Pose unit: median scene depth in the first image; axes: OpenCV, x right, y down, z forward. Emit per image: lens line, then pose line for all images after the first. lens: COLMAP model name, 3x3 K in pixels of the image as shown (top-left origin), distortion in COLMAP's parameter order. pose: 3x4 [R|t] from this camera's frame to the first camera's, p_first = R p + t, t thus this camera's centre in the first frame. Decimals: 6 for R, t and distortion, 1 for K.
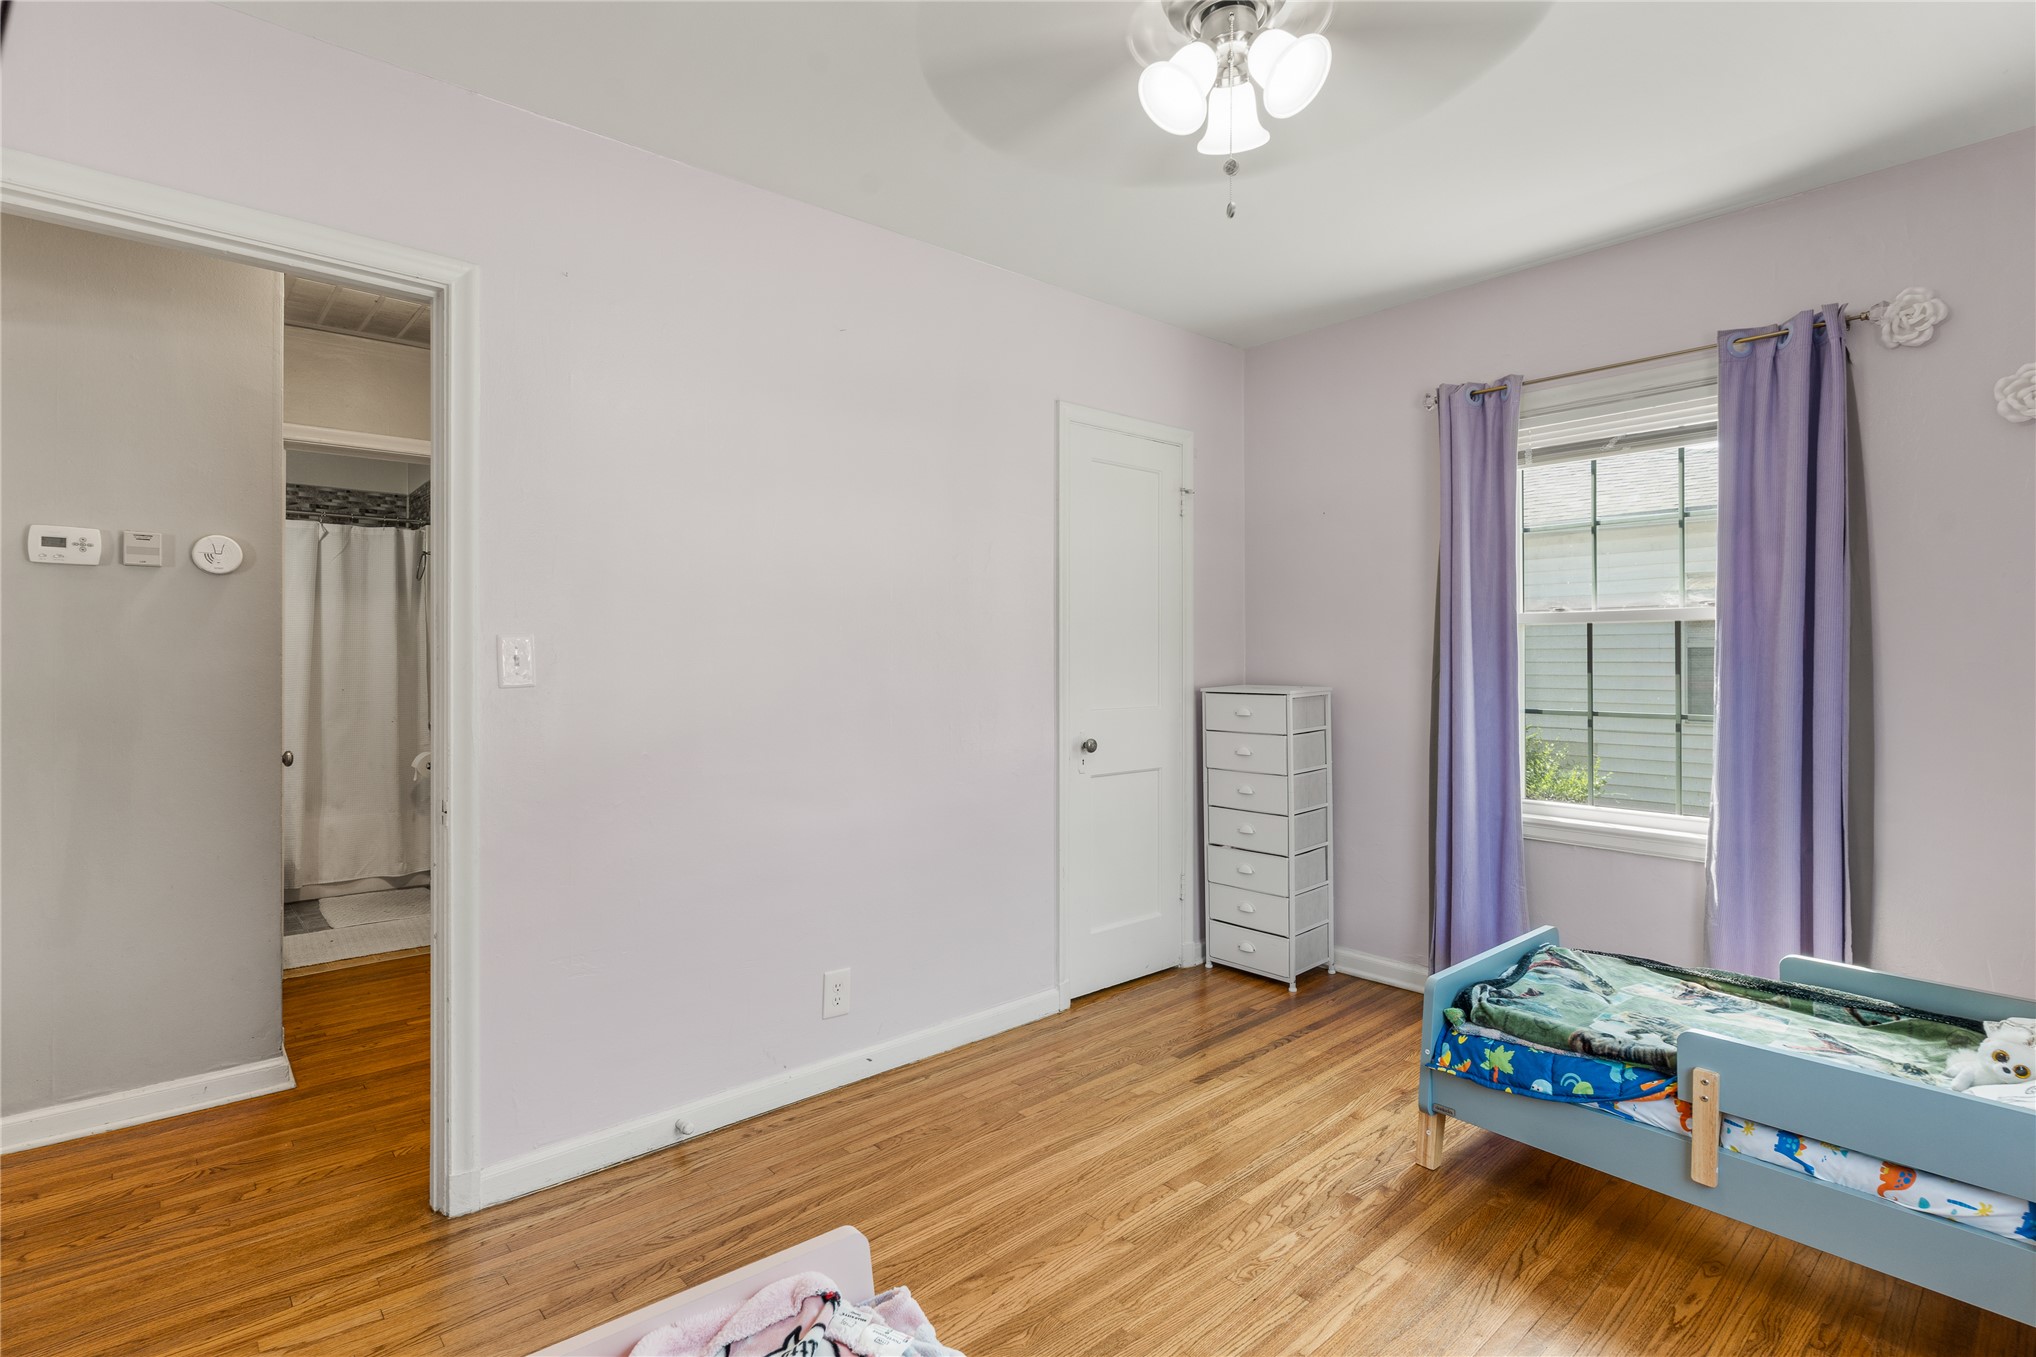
lens RADIAL K [[981.1, 0, 1016.8], [0, 981.1, 659.1], [0, 0, 1]] dist [-0.000273, 0.000452]
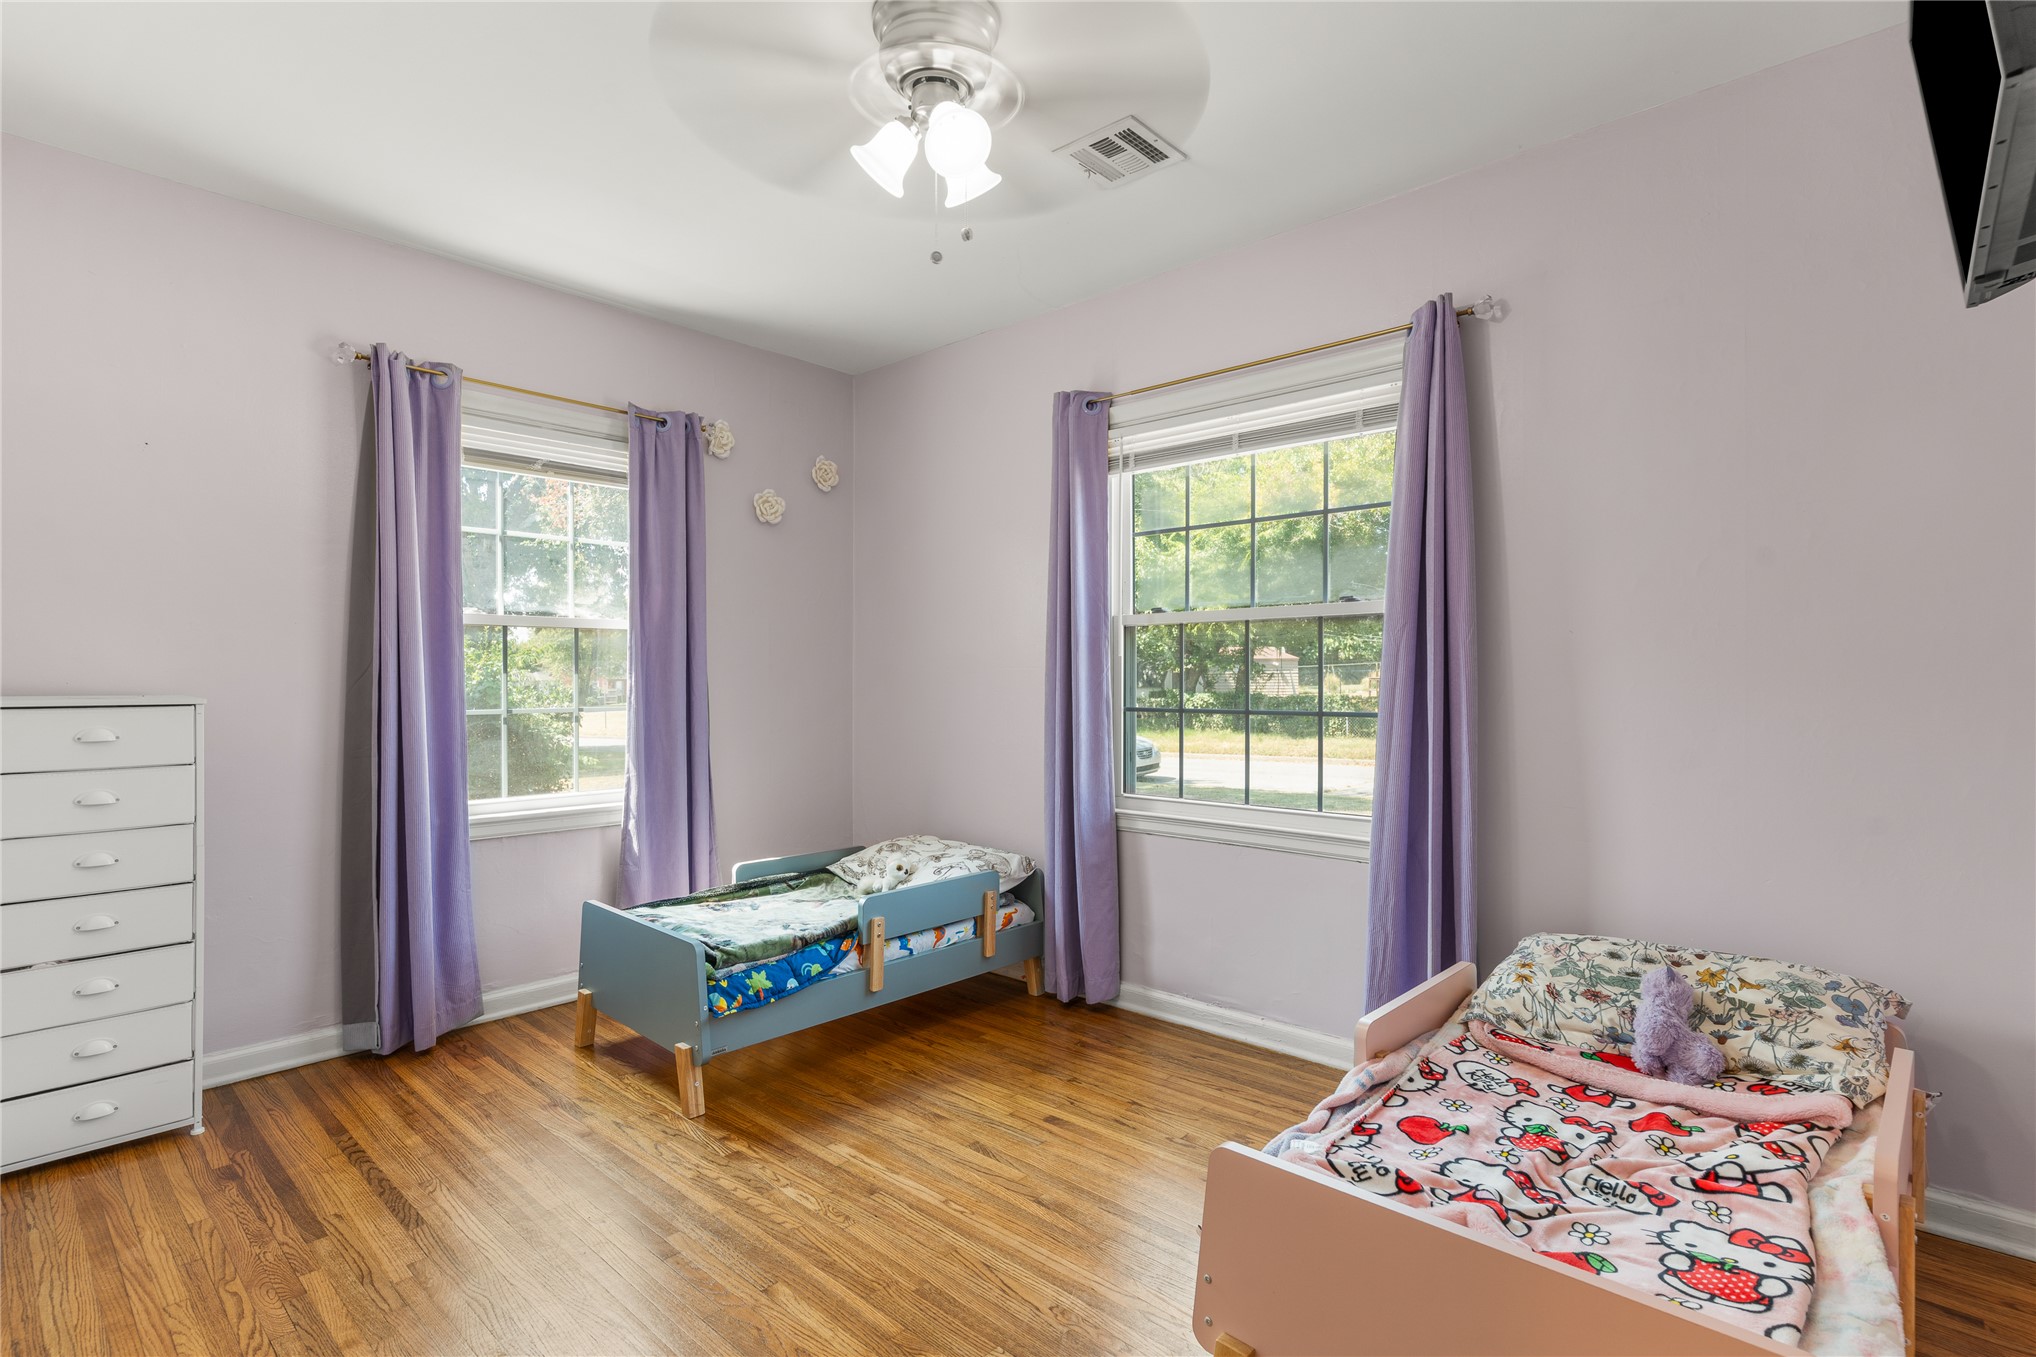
lens RADIAL K [[983.4, 0, 1007.1], [0, 983.4, 676.4], [0, 0, 1]] dist [-0.000635, 0.000826]
pose [[-0.102966, 0.002977, 0.994680, -0.632832], [0.002386, 0.999993, -0.002746, 0.026617], [-0.994682, 0.002091, -0.102972, 0.681137]]
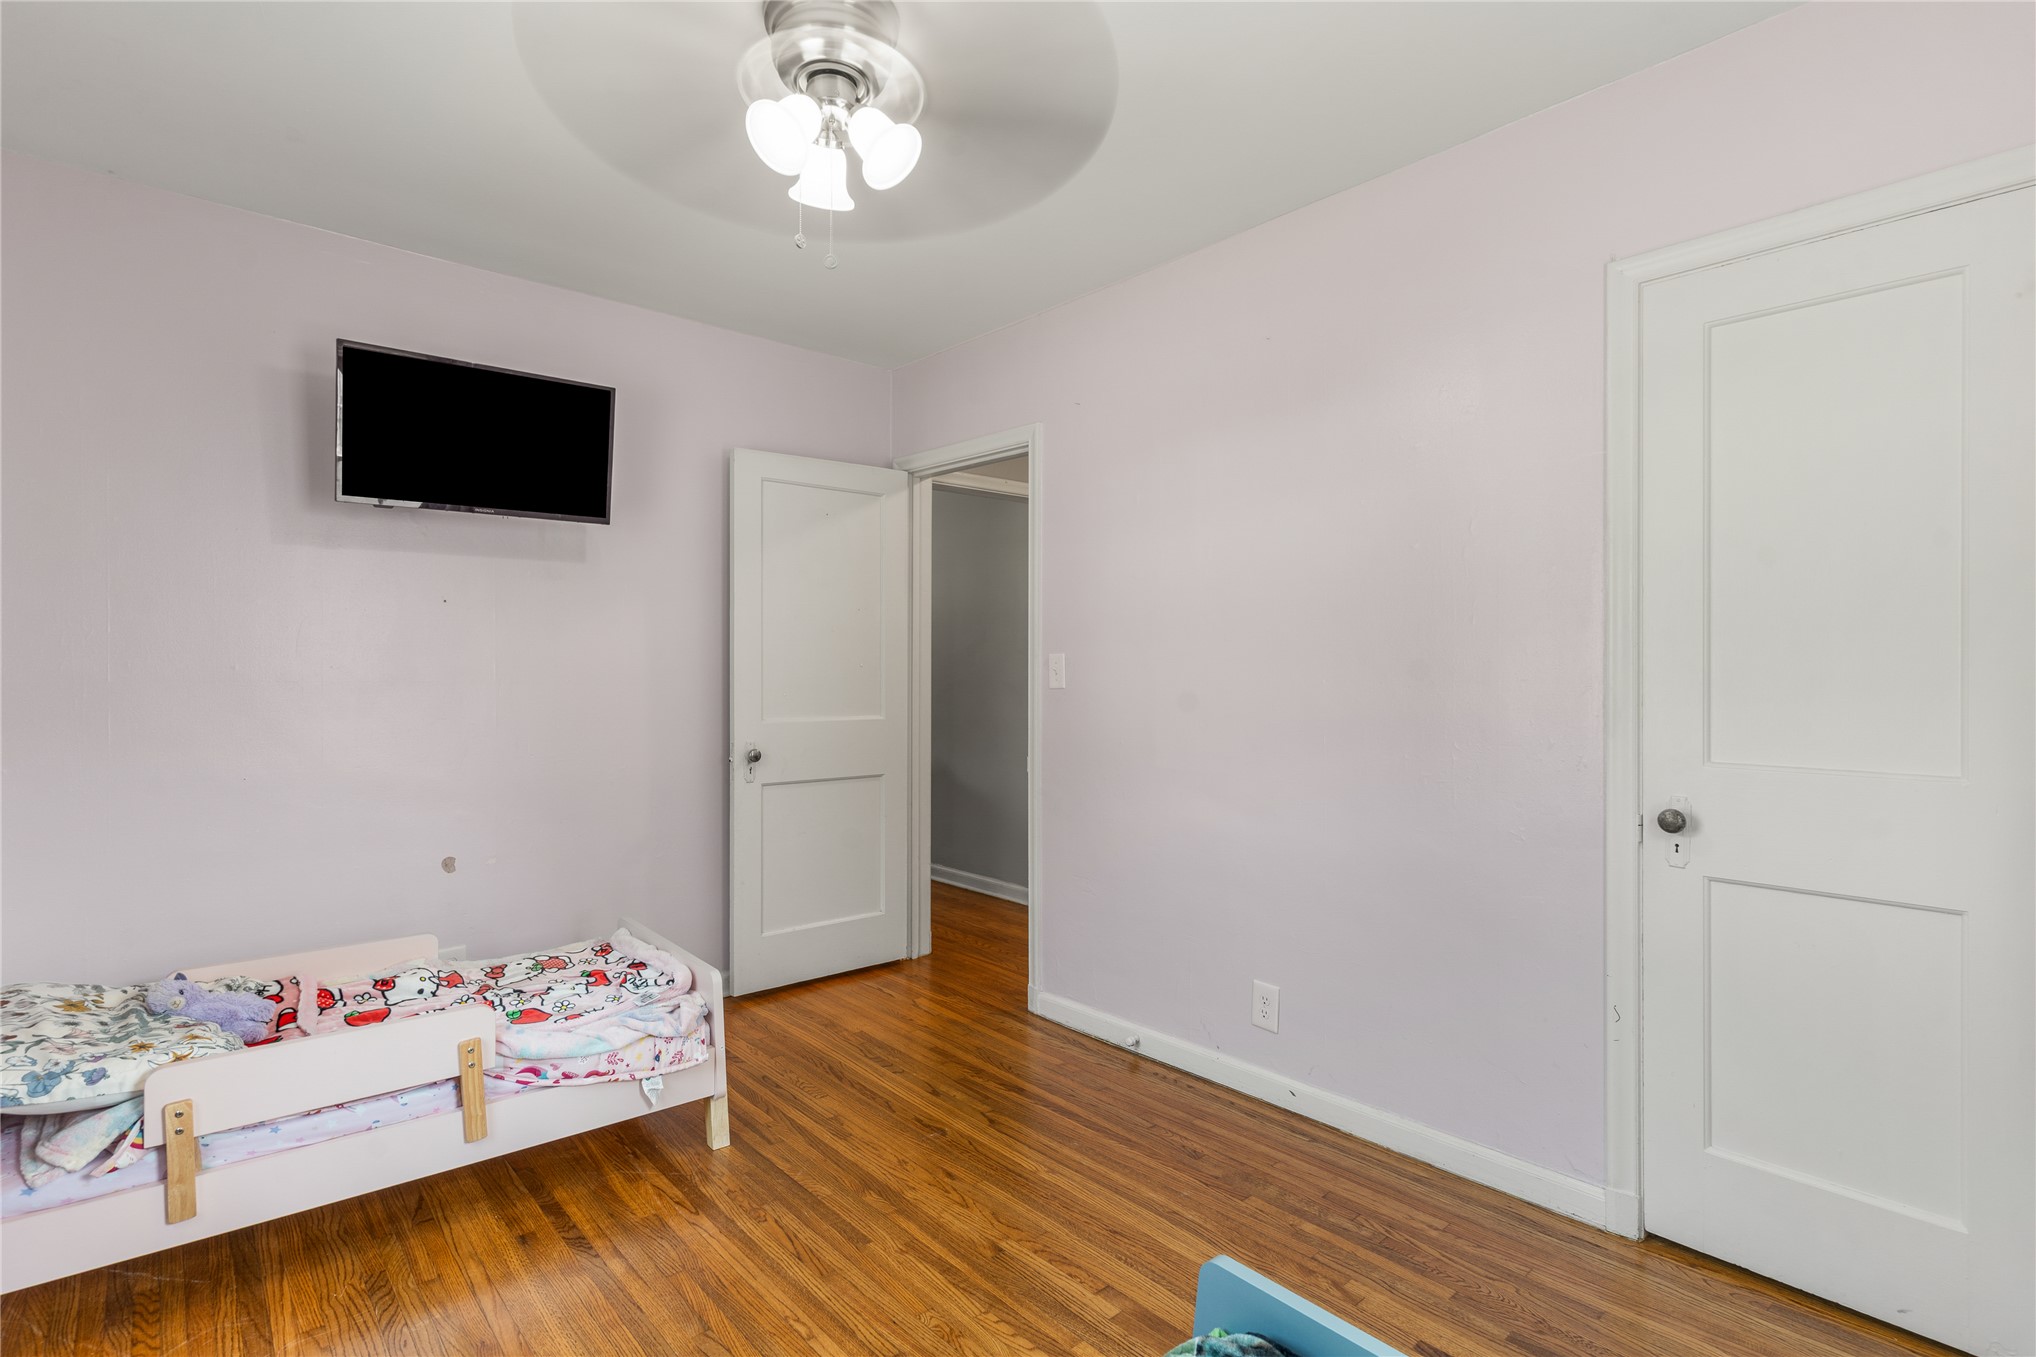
lens RADIAL K [[983.4, 0, 1007.1], [0, 983.4, 676.4], [0, 0, 1]] dist [-0.000635, 0.000826]
pose [[-0.002078, 0.010792, -0.999940, 0.865271], [-0.000860, 0.999941, 0.010793, -0.005926], [0.999997, 0.000882, -0.002069, 0.786538]]
